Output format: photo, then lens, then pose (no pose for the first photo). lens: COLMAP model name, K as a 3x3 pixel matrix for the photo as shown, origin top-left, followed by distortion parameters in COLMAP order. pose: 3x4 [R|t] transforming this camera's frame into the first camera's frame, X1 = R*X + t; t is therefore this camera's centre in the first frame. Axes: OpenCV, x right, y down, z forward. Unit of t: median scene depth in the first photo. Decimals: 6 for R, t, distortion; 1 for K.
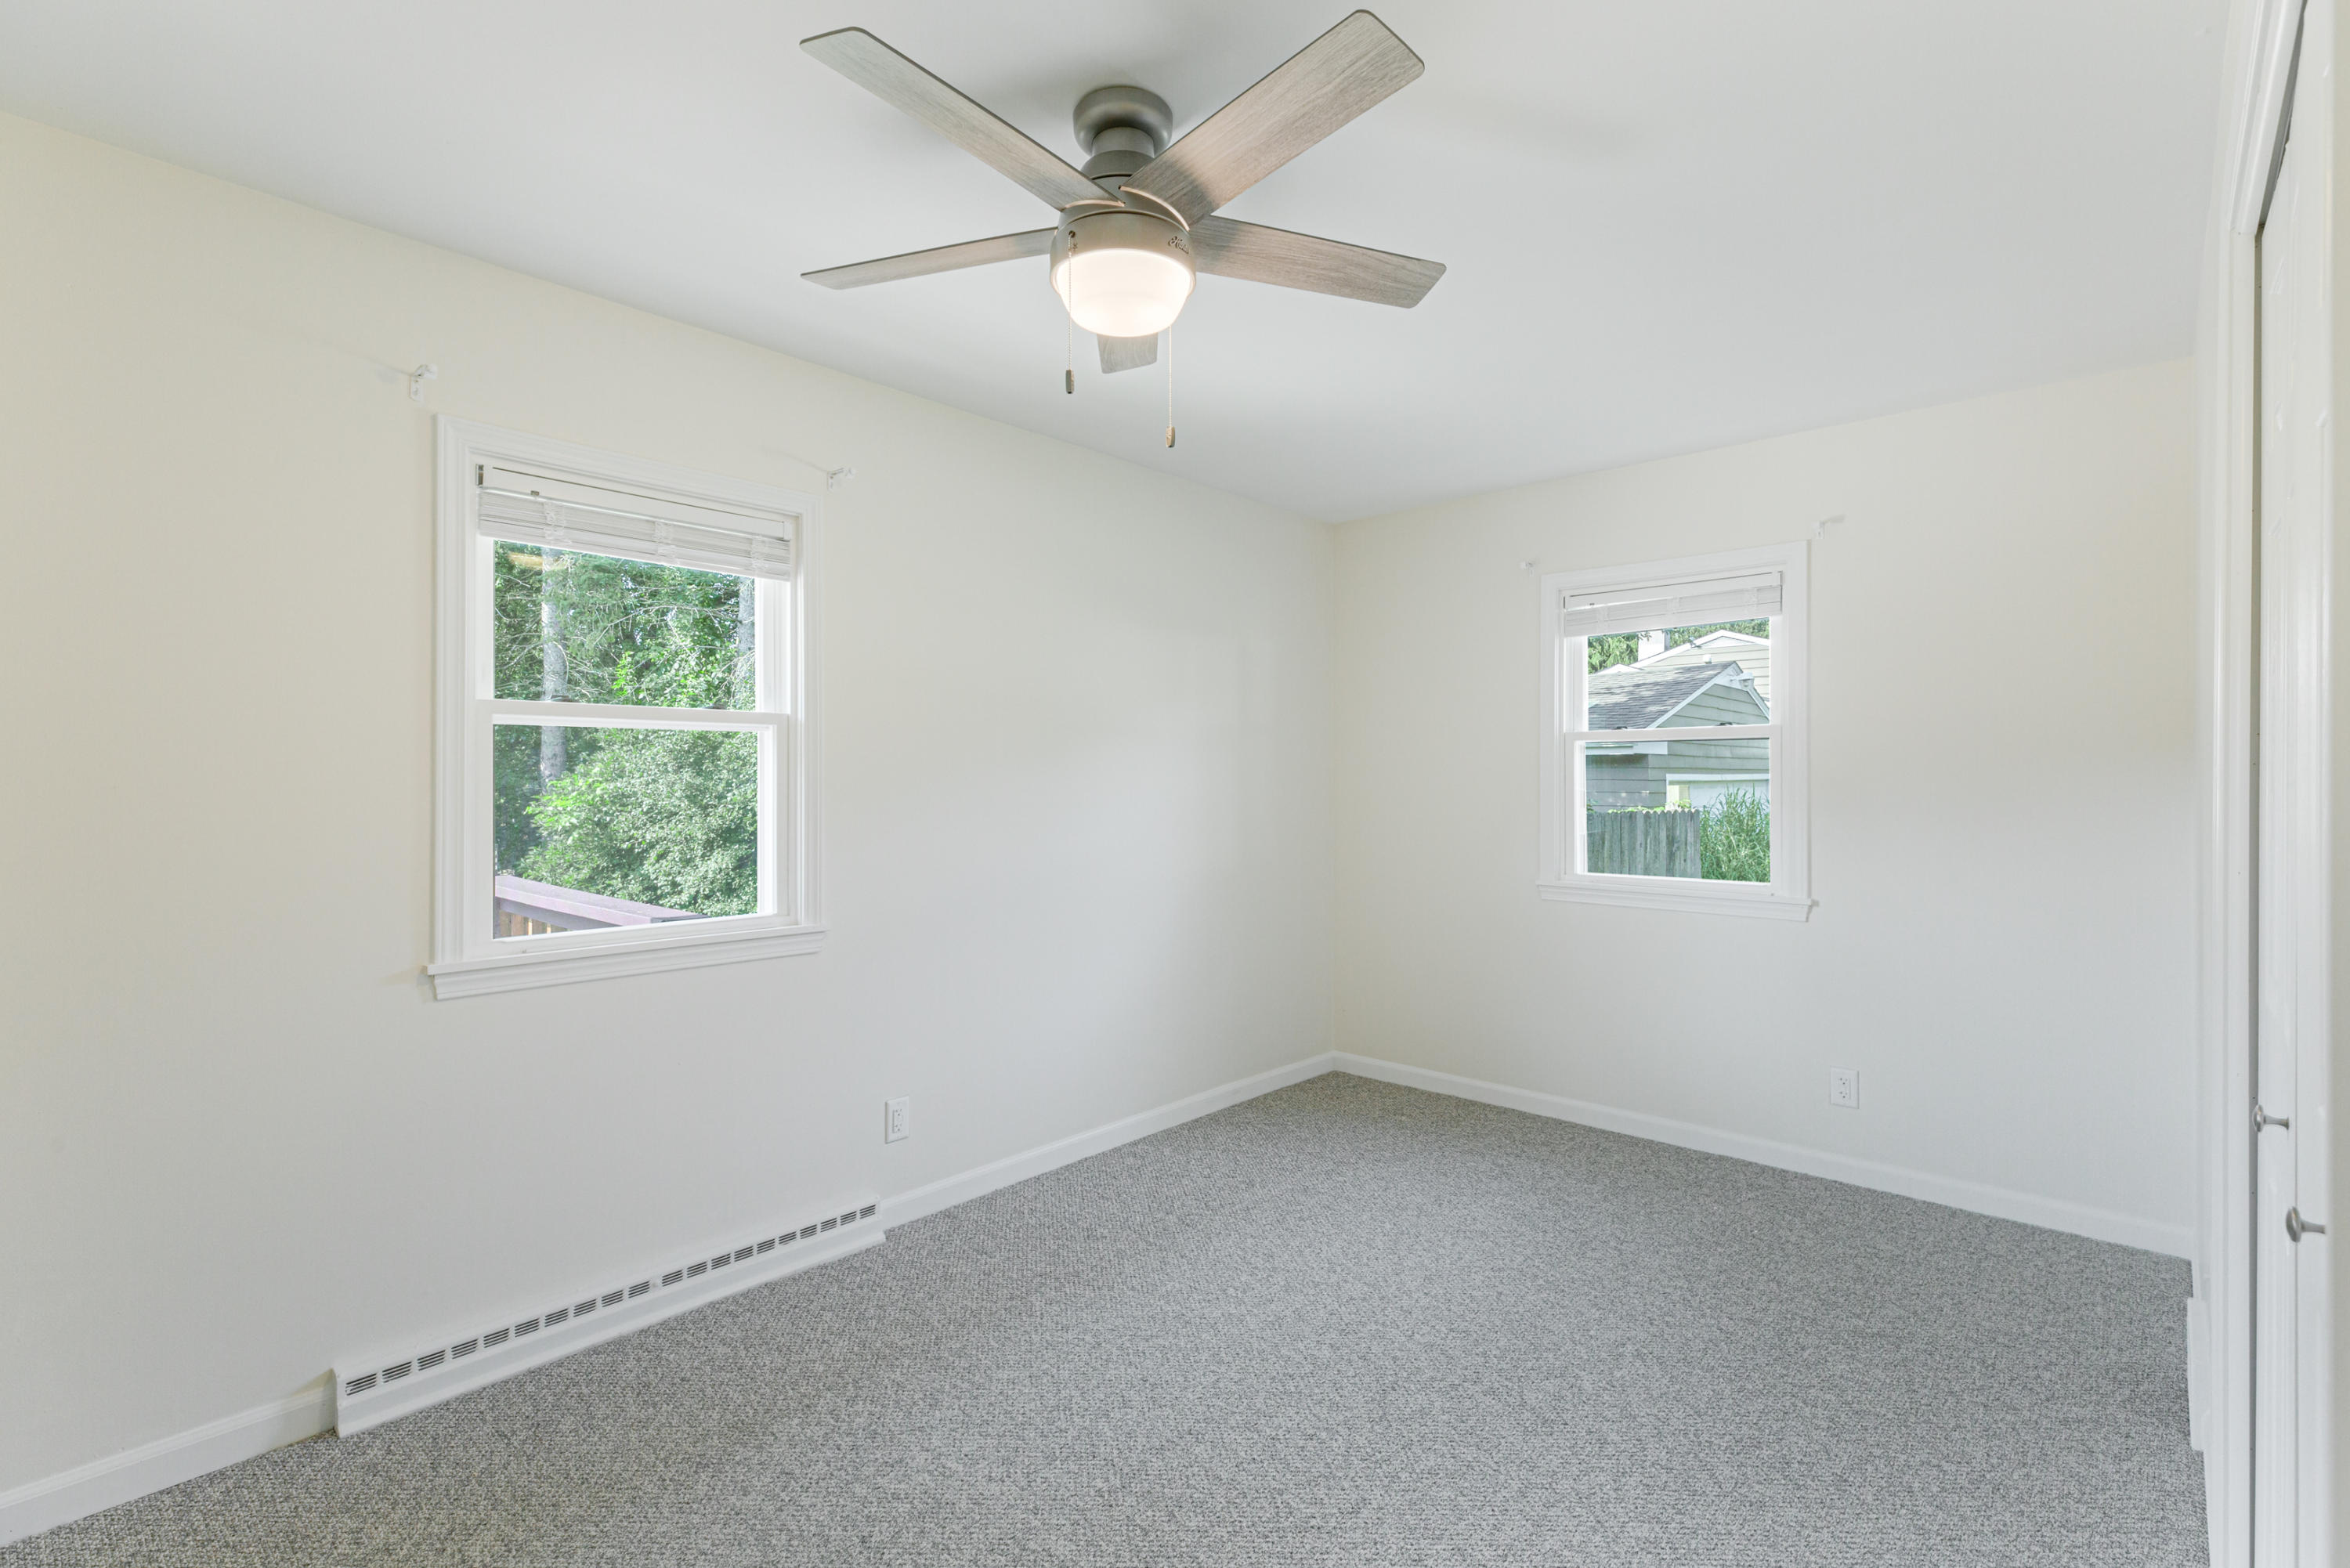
lens RADIAL K [[1050.6, 0, 1175.0], [0, 1050.6, 784.0], [0, 0, 1]] dist [-0.000096, 0.000053]
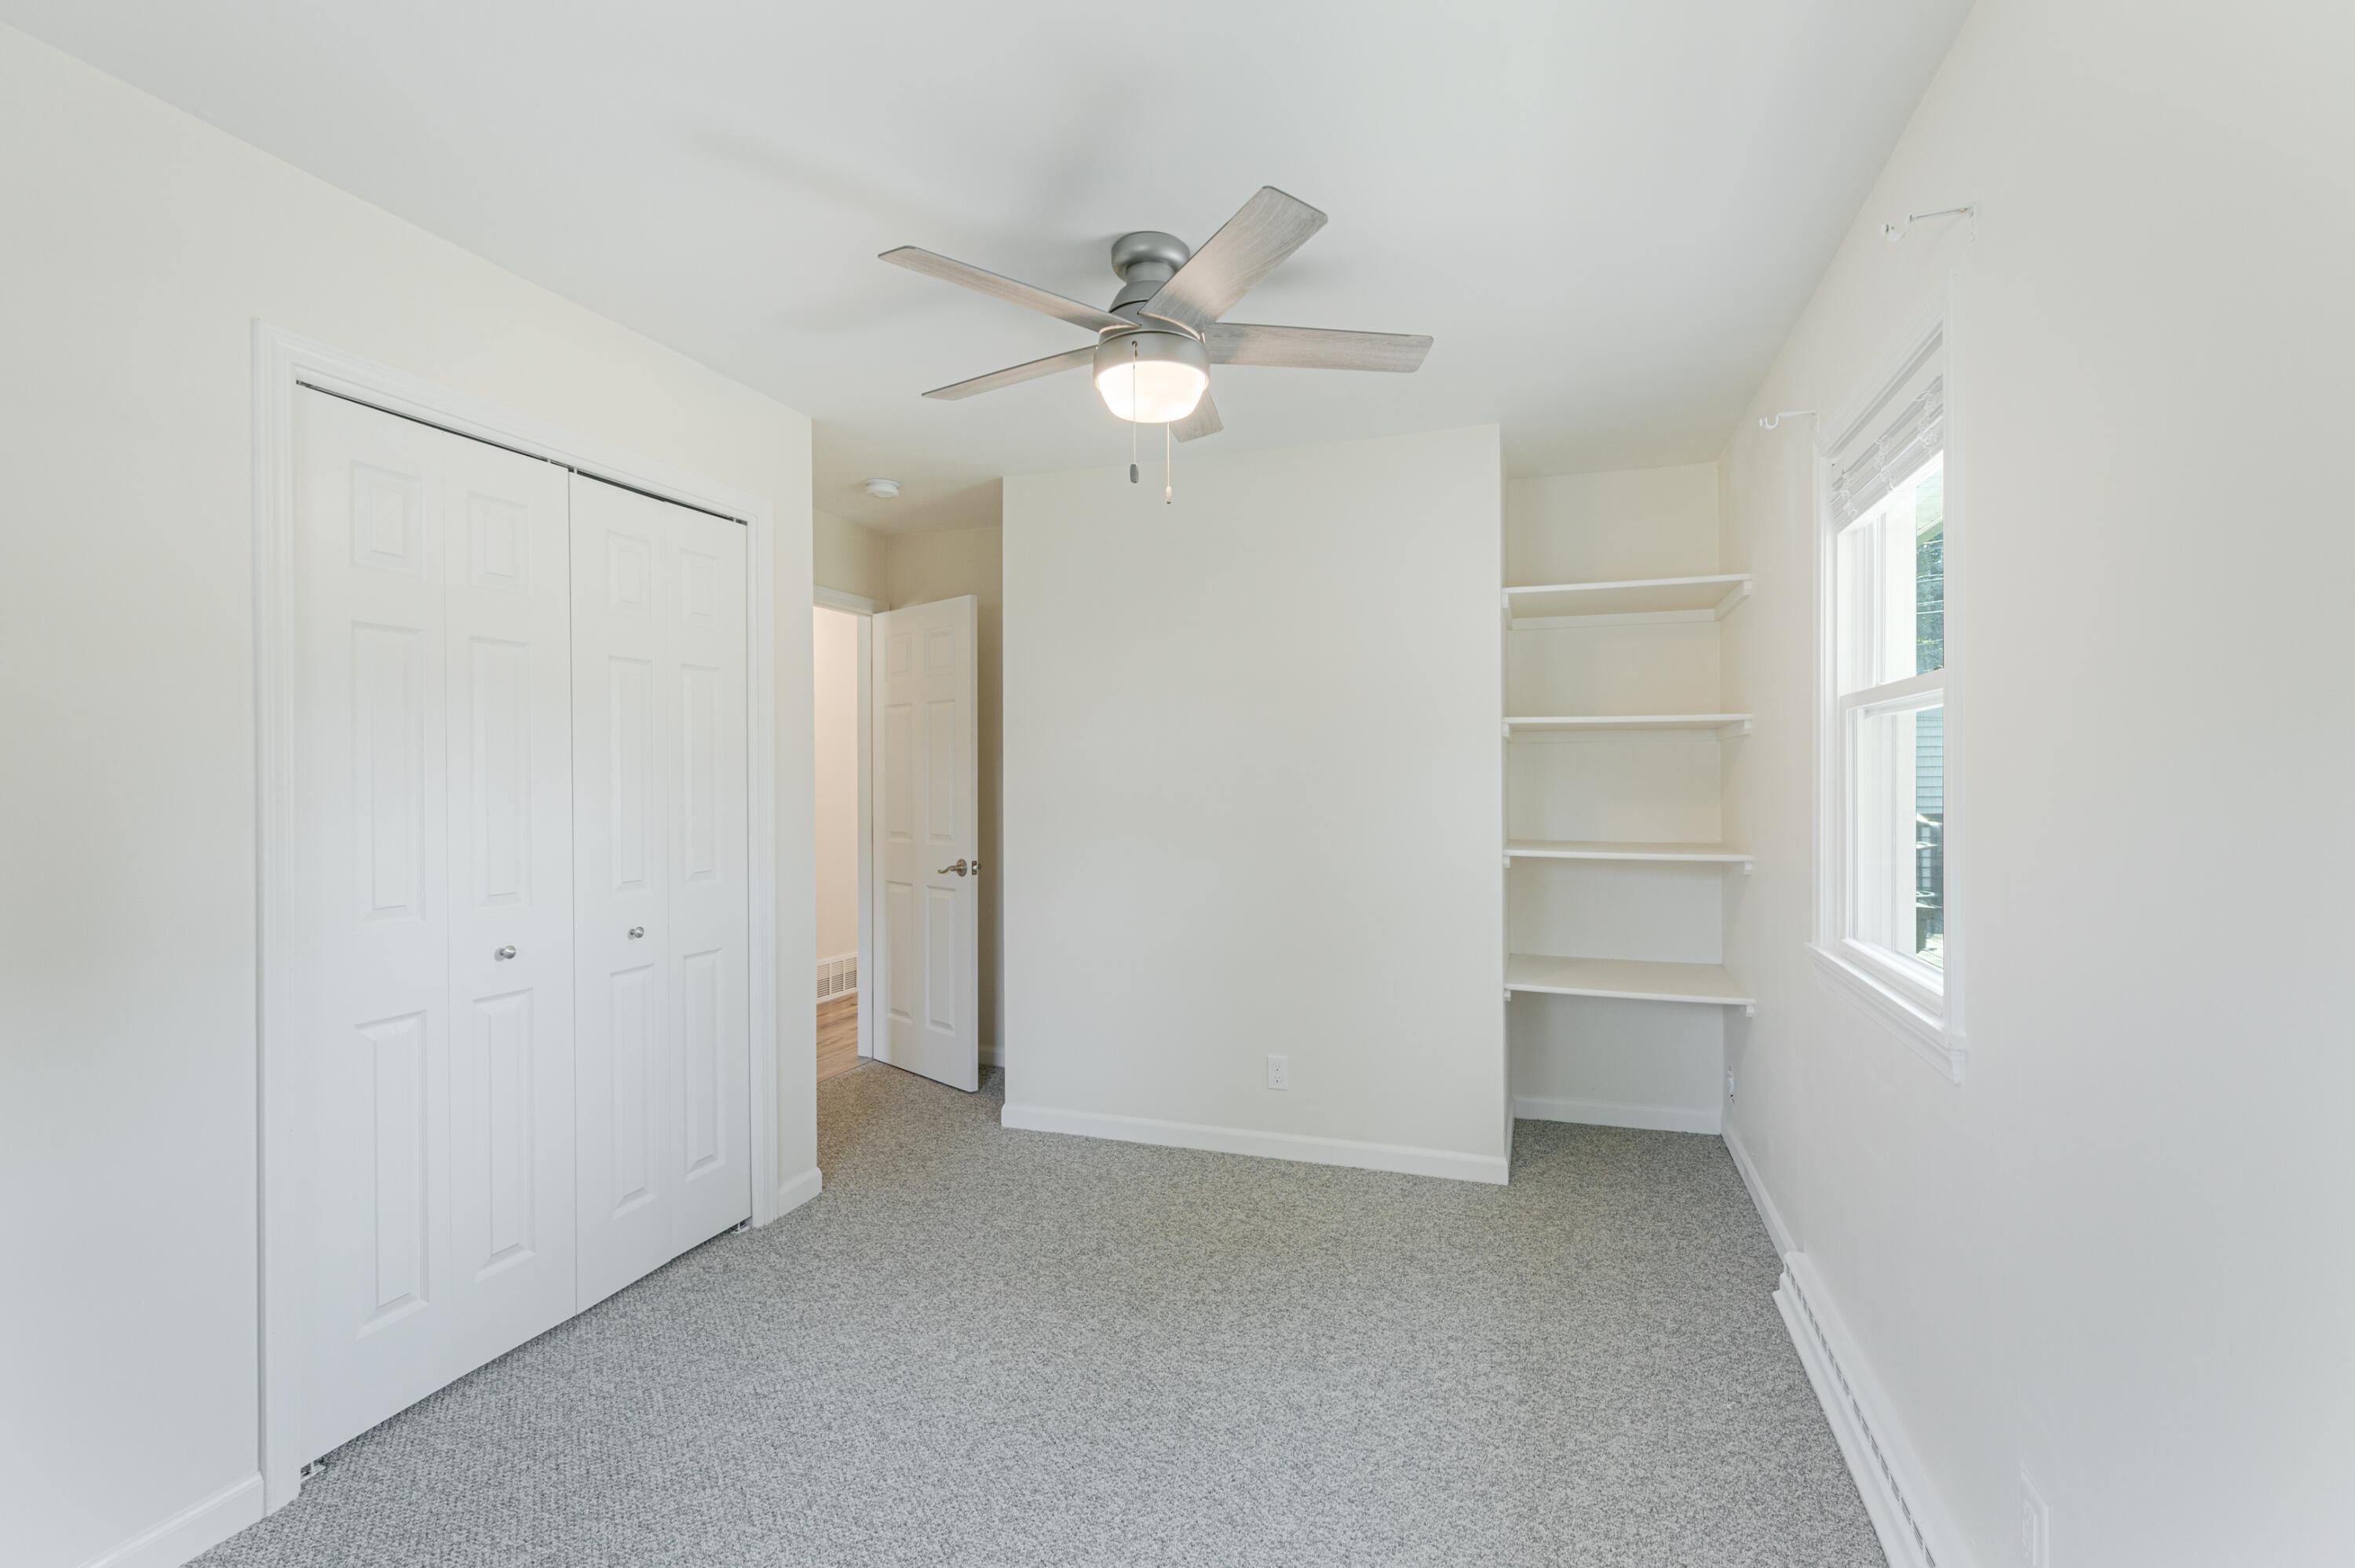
lens RADIAL K [[1052.8, 0, 1177.5], [0, 1052.8, 784.0], [0, 0, 1]] dist [-0.000096, 0.000053]
pose [[-0.917489, 0.006530, -0.397707, 0.403231], [0.004761, 0.999974, 0.005435, -0.006166], [0.397732, 0.003093, -0.917497, 2.055718]]
